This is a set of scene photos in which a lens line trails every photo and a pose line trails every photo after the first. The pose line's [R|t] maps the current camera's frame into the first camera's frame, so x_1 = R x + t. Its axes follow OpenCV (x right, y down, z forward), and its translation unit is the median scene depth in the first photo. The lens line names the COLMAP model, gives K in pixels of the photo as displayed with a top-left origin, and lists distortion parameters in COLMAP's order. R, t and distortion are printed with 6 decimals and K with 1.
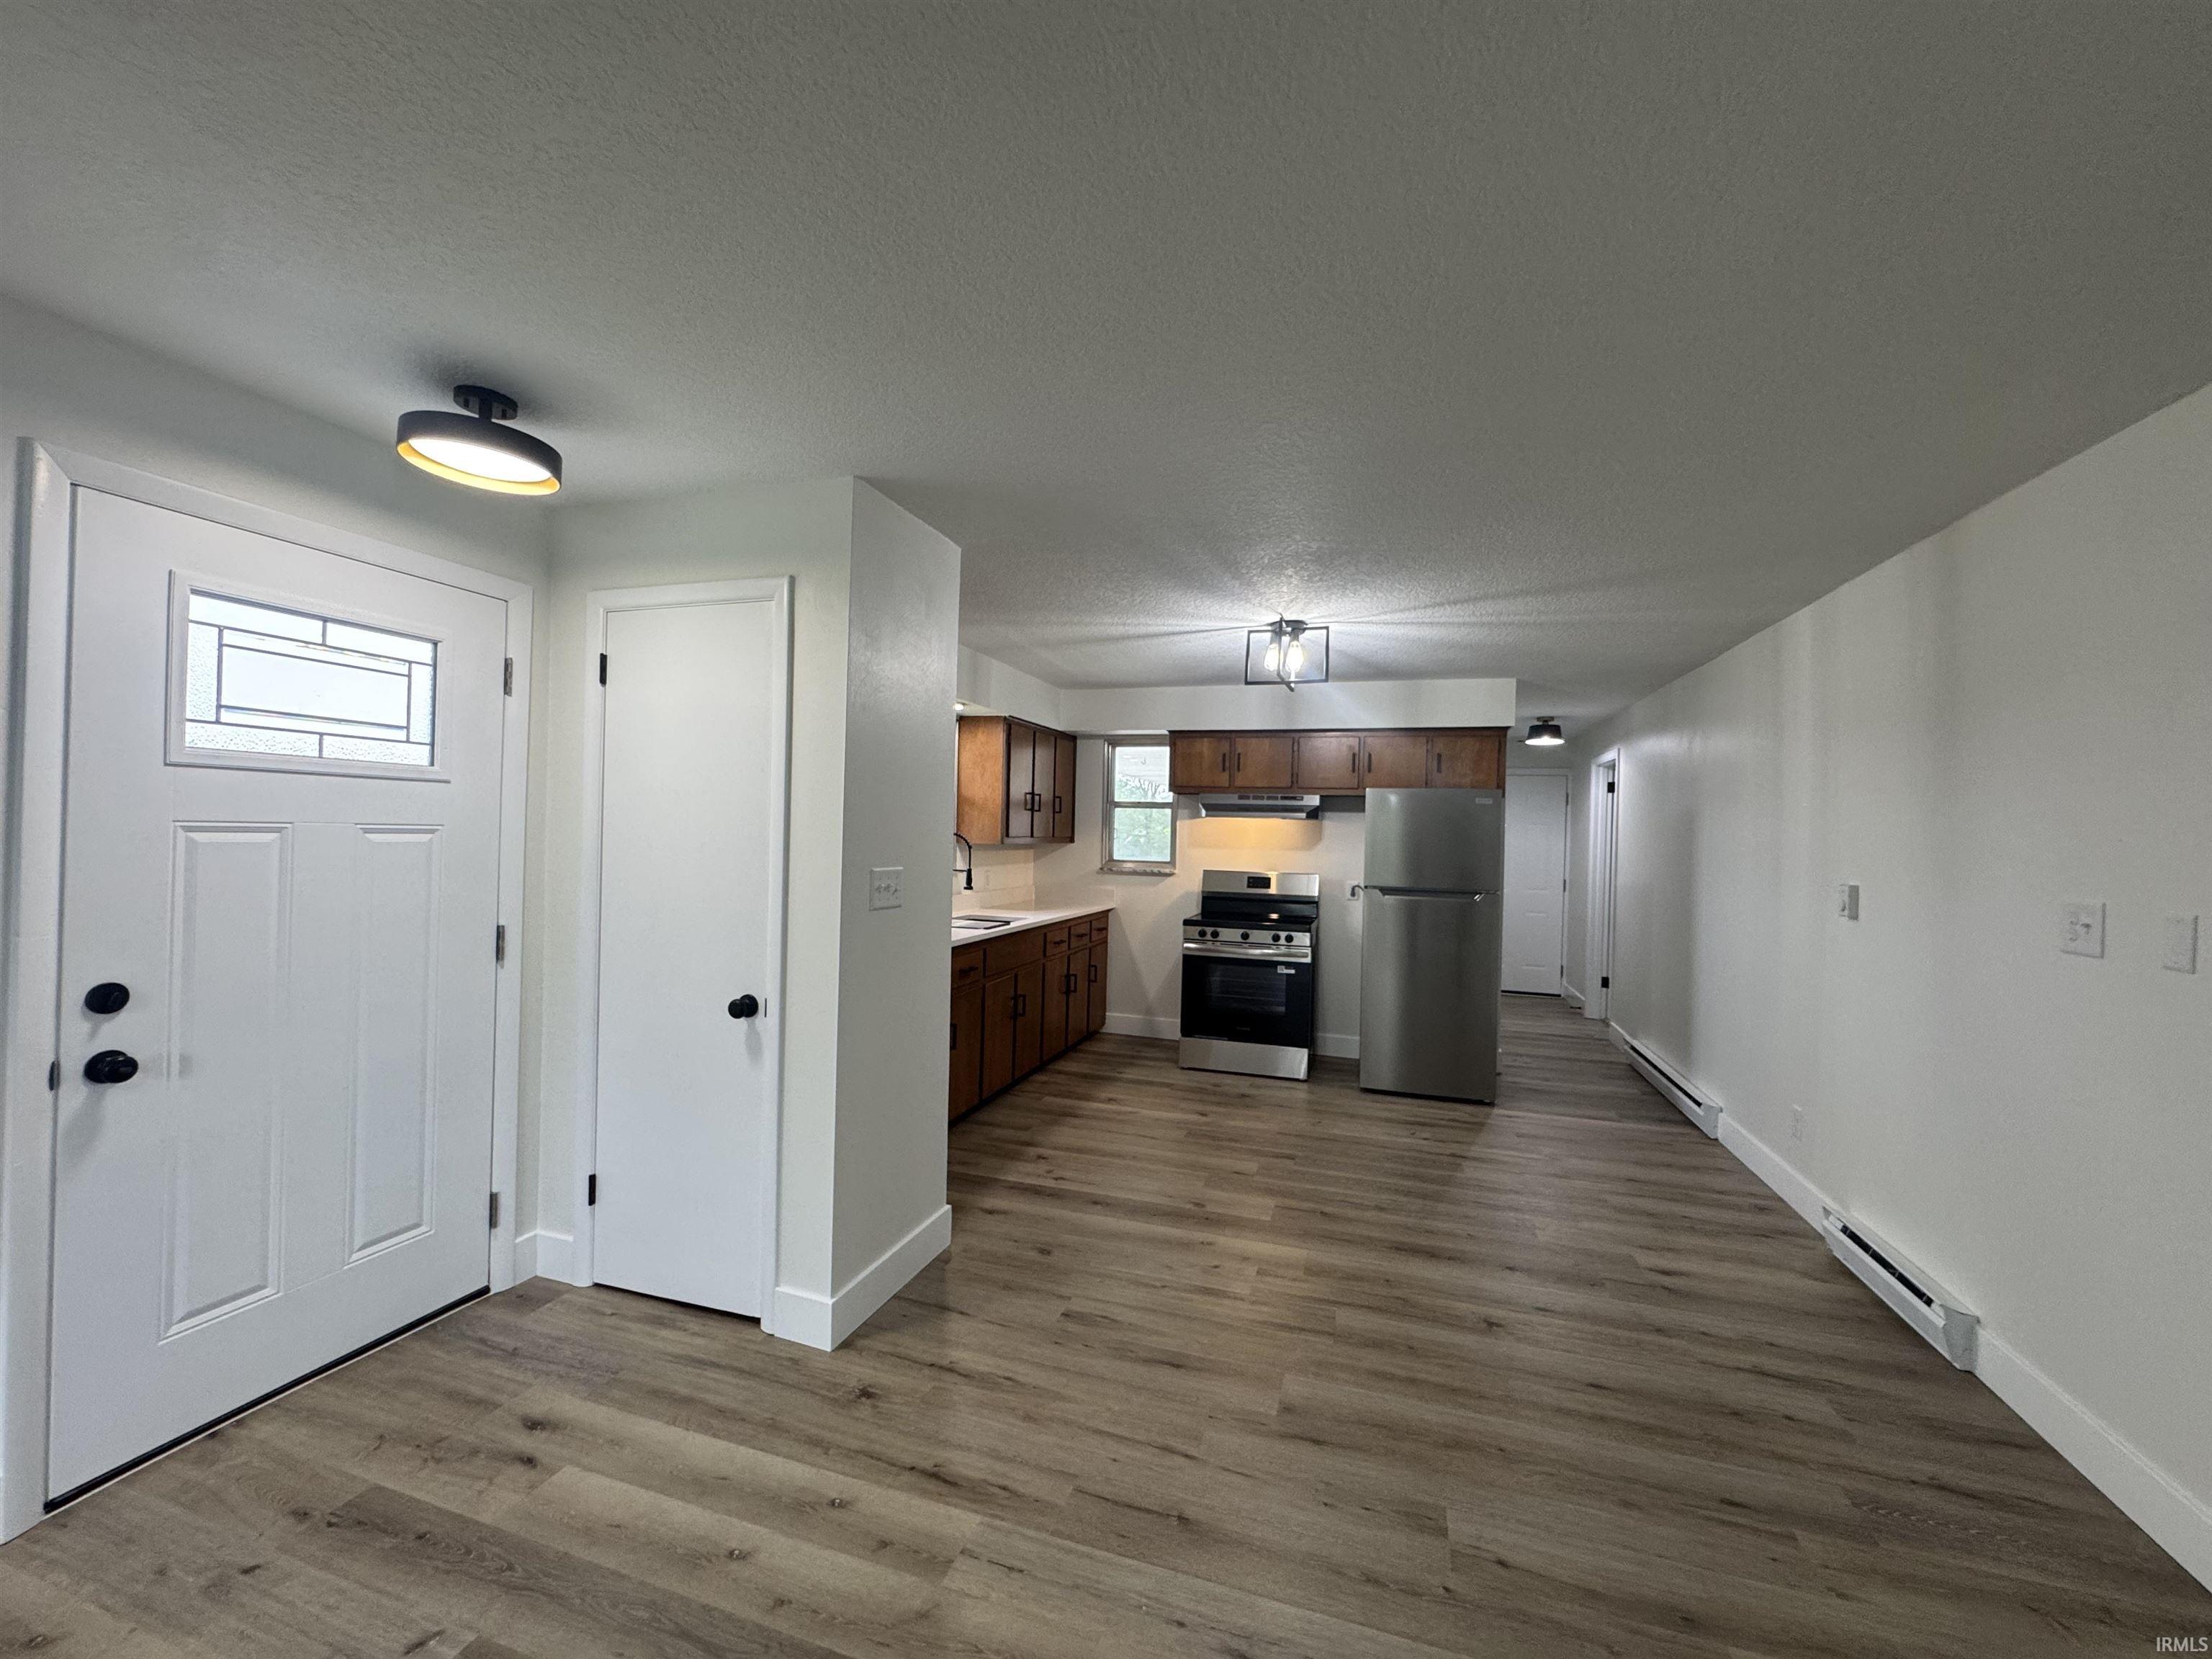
lens RADIAL K [[880.7, 0, 1107.4], [0, 880.7, 831.9], [0, 0, 1]] dist [0.010498, -0.000010]
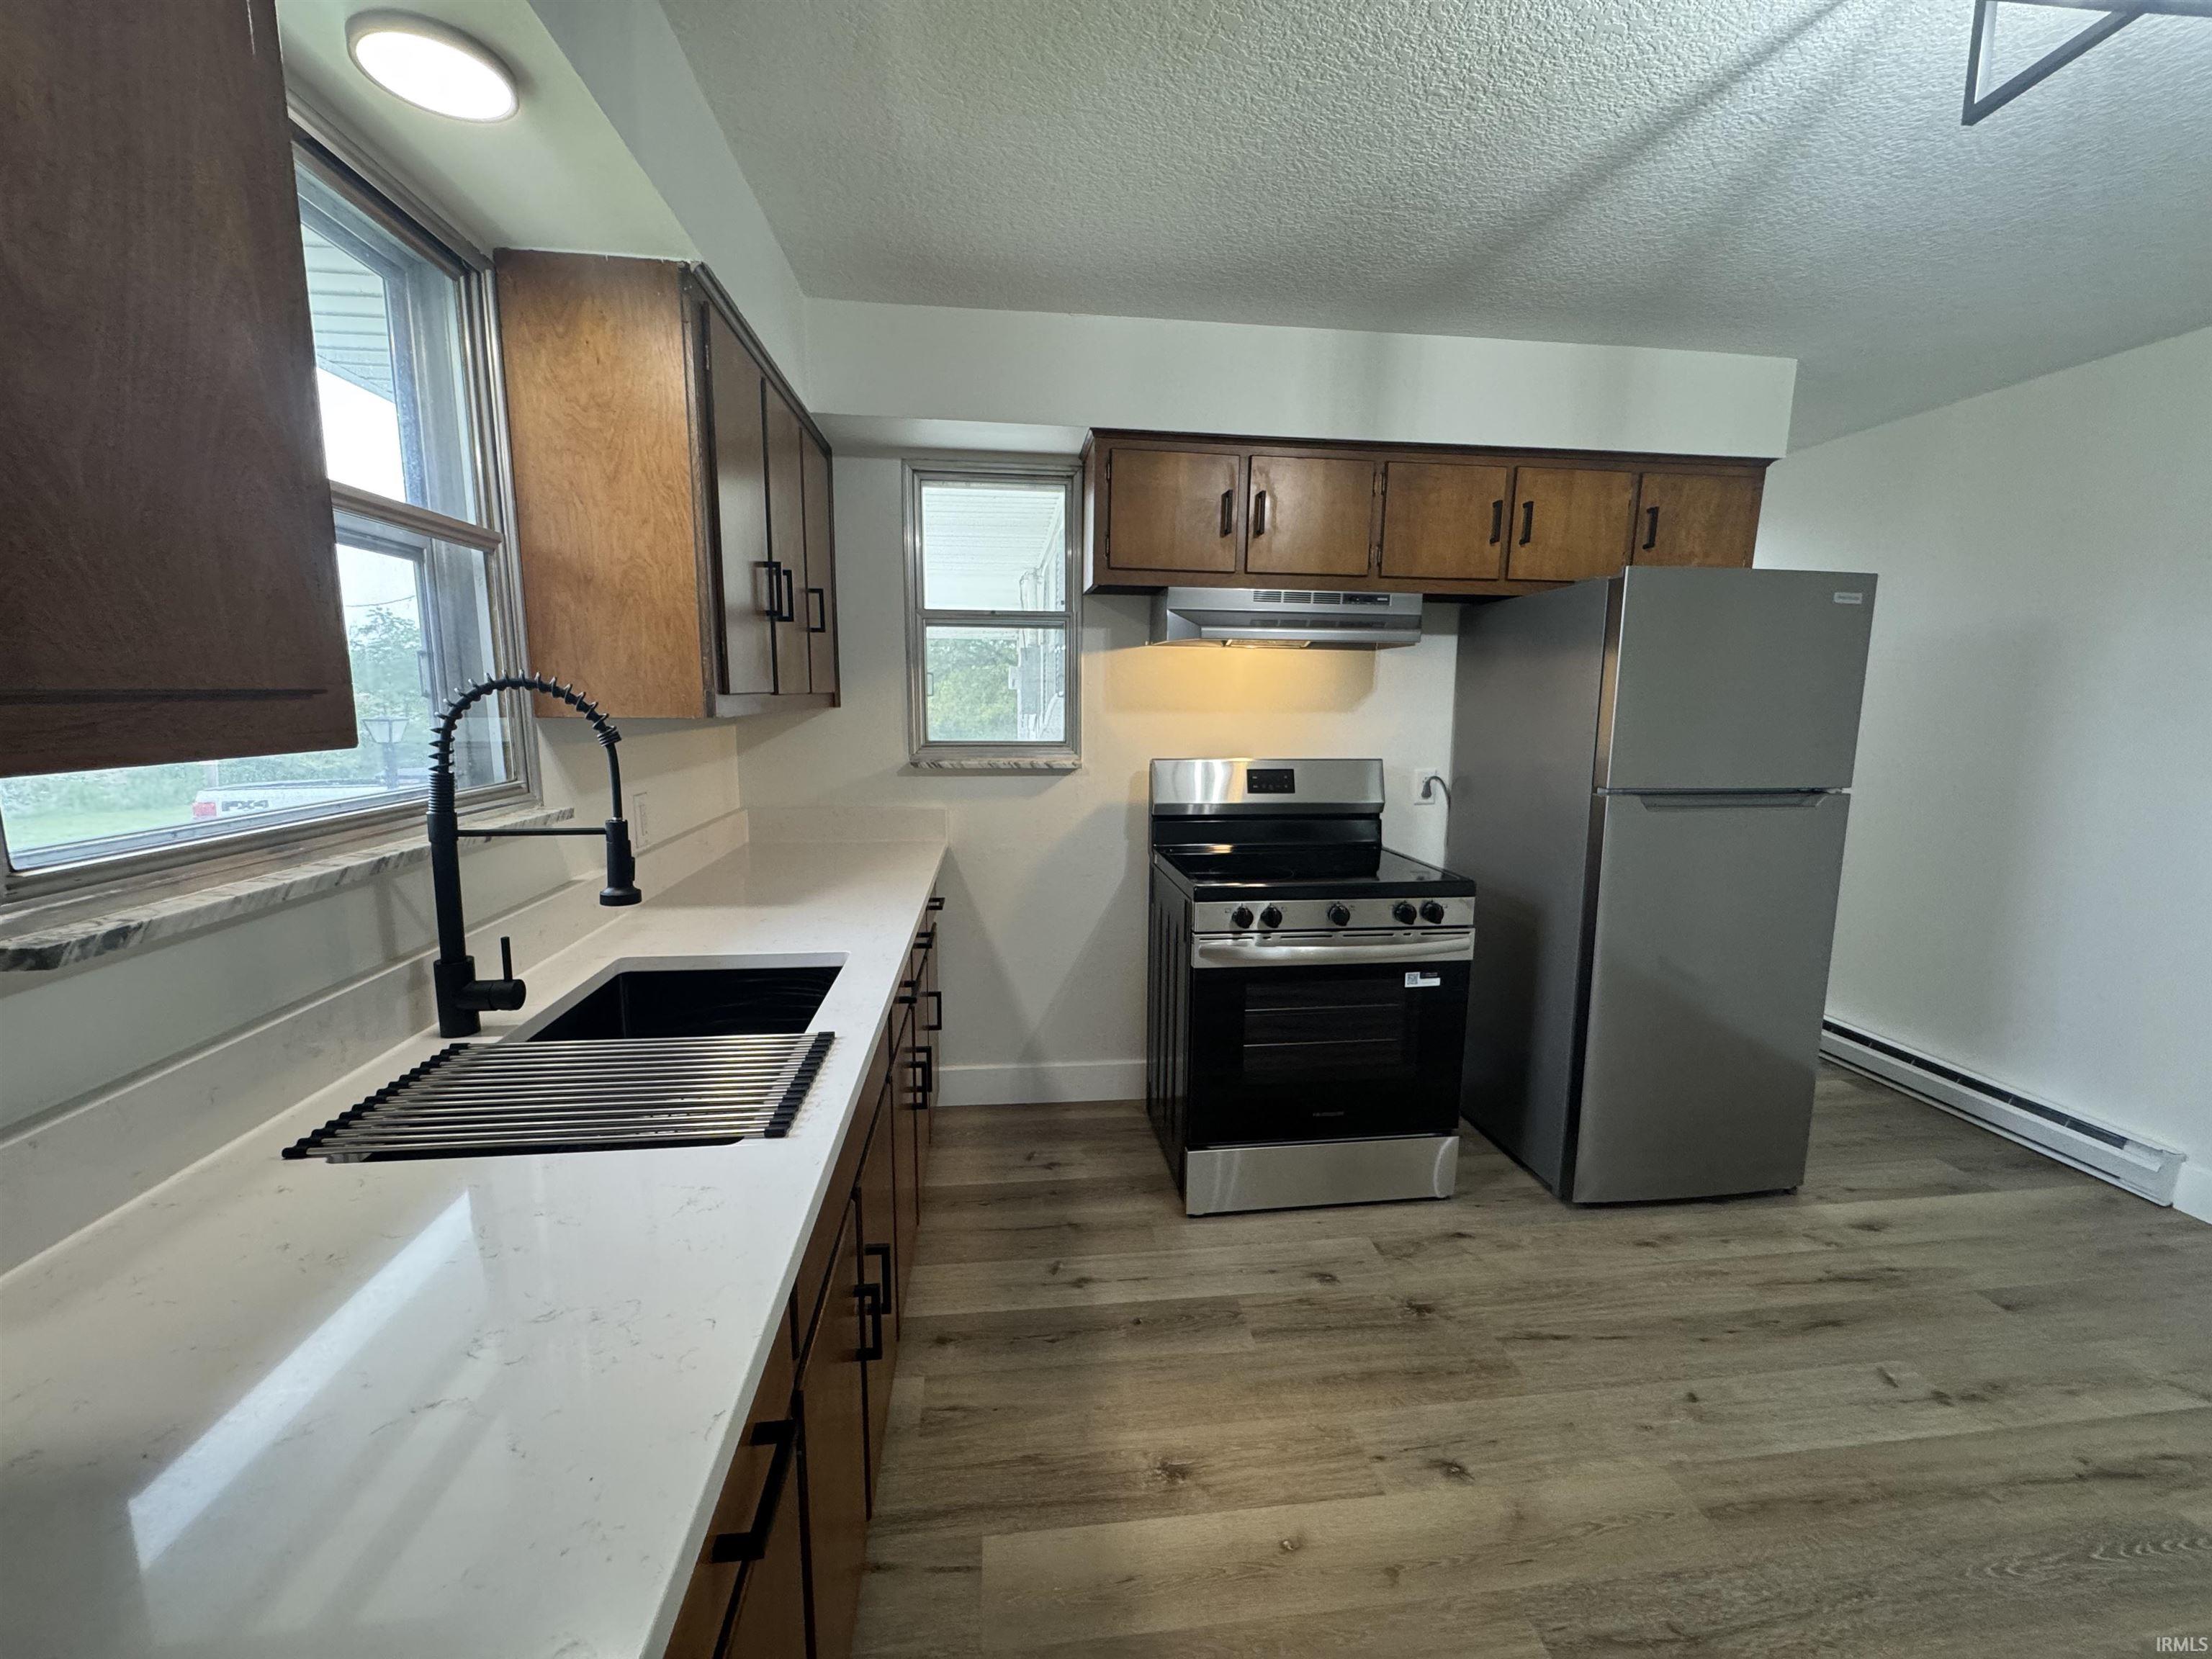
lens RADIAL K [[880.7, 0, 1102.9], [0, 880.7, 827.3], [0, 0, 1]] dist [0.010498, -0.000010]
pose [[0.907600, -0.079771, 0.412188, -0.116238], [0.013659, 0.986874, 0.160914, 0.003458], [-0.419614, -0.140415, 0.896776, 0.613368]]
